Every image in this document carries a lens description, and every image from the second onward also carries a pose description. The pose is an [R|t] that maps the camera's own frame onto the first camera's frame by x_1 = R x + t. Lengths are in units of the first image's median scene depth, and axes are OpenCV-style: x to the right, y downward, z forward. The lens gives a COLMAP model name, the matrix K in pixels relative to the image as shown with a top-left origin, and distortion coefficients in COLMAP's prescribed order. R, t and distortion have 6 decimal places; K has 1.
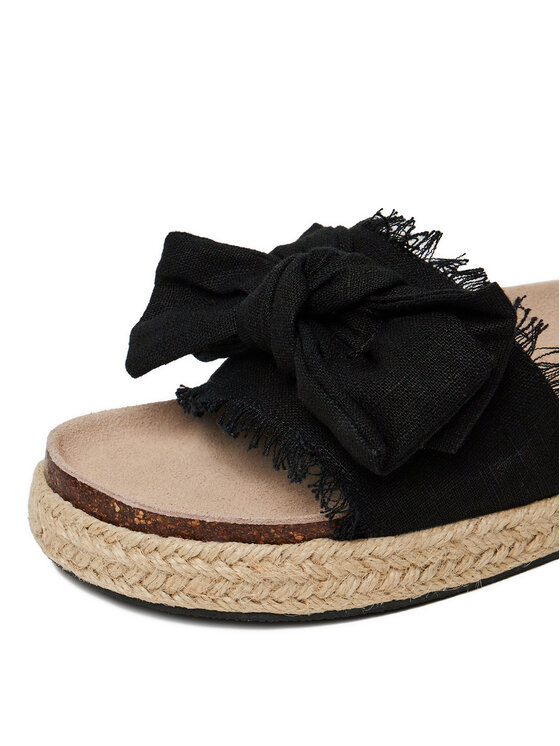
lens RADIAL K [[1942.0, 0, 280.2], [0, 1942.0, 372.4], [0, 0, 1]] dist [0.304437, 0.000000]
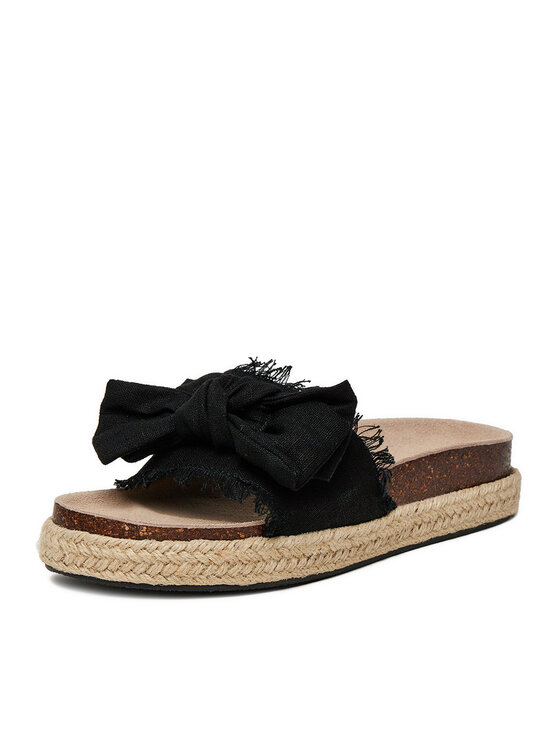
lens RADIAL K [[2195.8, 0, 280.0], [0, 2195.8, 373.5], [0, 0, 1]] dist [-0.075169, 0.000000]
pose [[0.949927, -0.012507, 0.312222, -0.531337], [0.079349, 0.976101, -0.202315, 0.324020], [-0.302230, 0.216959, 0.928217, -0.757990]]
